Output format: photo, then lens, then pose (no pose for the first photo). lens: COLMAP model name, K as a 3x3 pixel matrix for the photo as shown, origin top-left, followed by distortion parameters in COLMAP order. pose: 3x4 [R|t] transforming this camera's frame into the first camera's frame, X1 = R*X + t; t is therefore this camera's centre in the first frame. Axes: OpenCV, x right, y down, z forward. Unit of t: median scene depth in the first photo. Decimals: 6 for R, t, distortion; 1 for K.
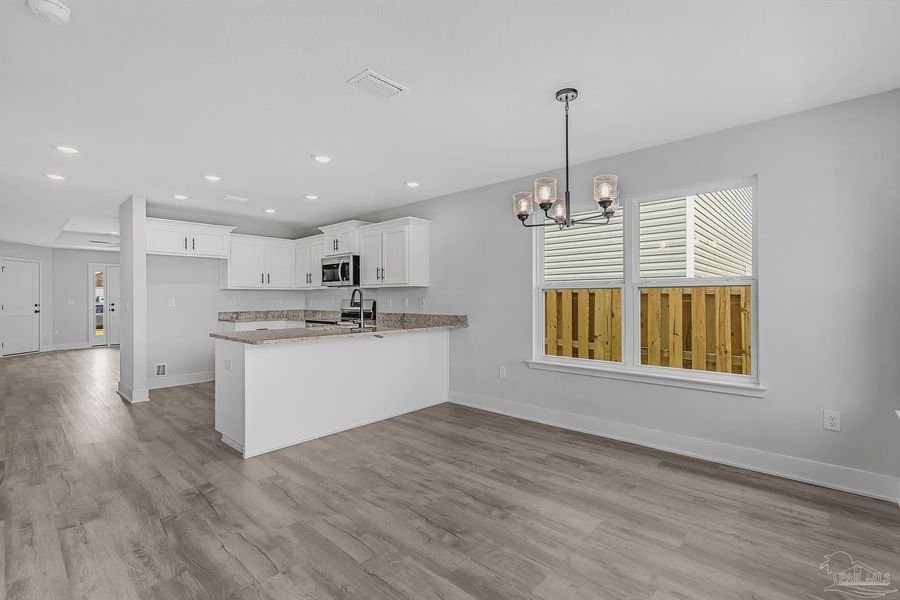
lens RADIAL K [[407.9, 0, 451.5], [0, 407.9, 297.8], [0, 0, 1]] dist [-0.001410, -0.000110]
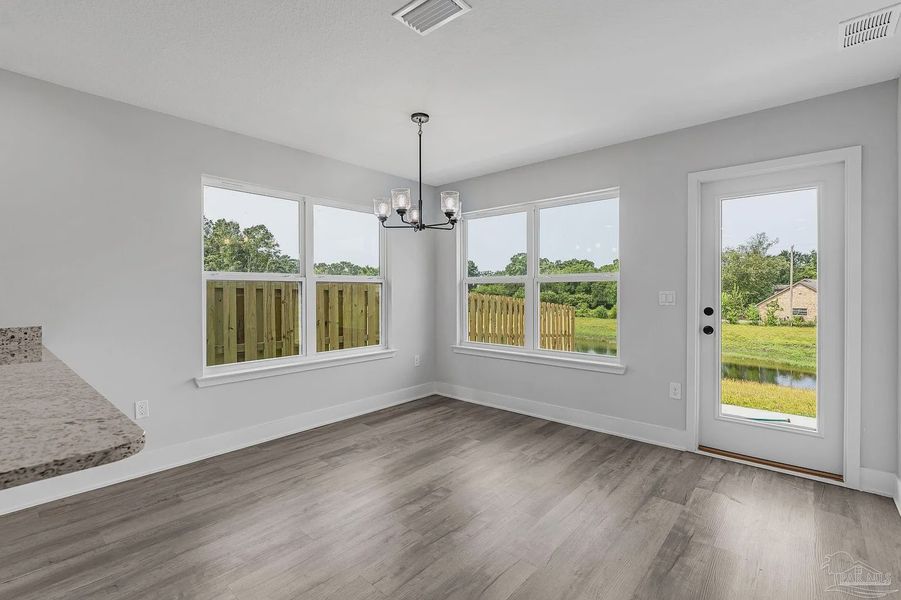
lens RADIAL K [[408.3, 0, 452.0], [0, 408.3, 297.8], [0, 0, 1]] dist [-0.001410, -0.000110]
pose [[-0.016784, -0.014104, 0.999760, -0.549121], [-0.000607, 0.999900, 0.014096, -0.000213], [-0.999859, -0.000370, -0.016791, 0.568222]]
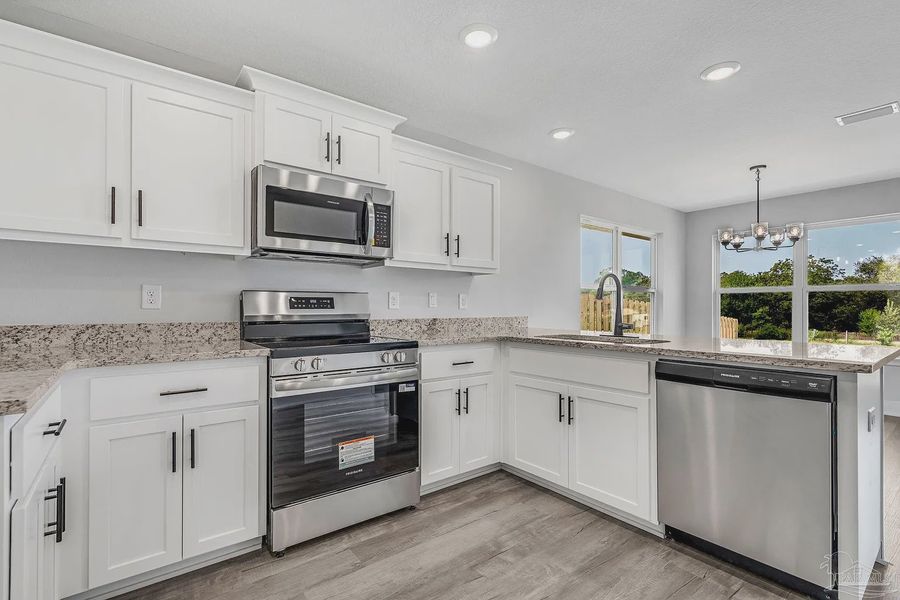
lens RADIAL K [[413.3, 0, 450.0], [0, 413.3, 300.0], [0, 0, 1]] dist [0.001018, 0.000115]
pose [[0.183101, 0.017804, 0.982933, -0.914367], [-0.006775, 0.999835, -0.016848, 0.029090], [-0.983071, -0.003574, 0.183191, 1.148452]]
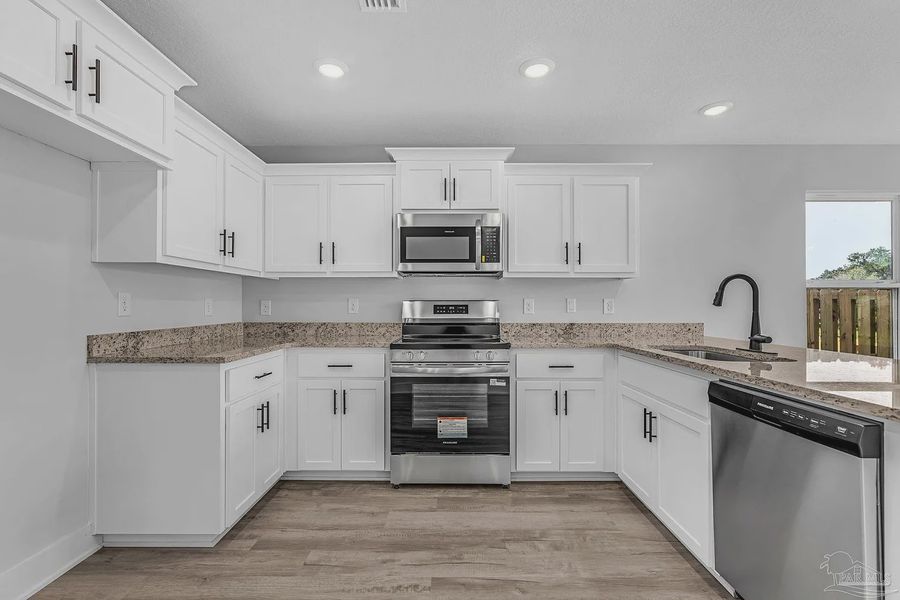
lens RADIAL K [[407.9, 0, 451.5], [0, 407.9, 297.8], [0, 0, 1]] dist [-0.001410, -0.000110]
pose [[0.749644, 0.014923, 0.661673, -0.860288], [-0.003795, 0.999826, -0.018251, 0.016686], [-0.661830, 0.011171, 0.749570, 0.875883]]
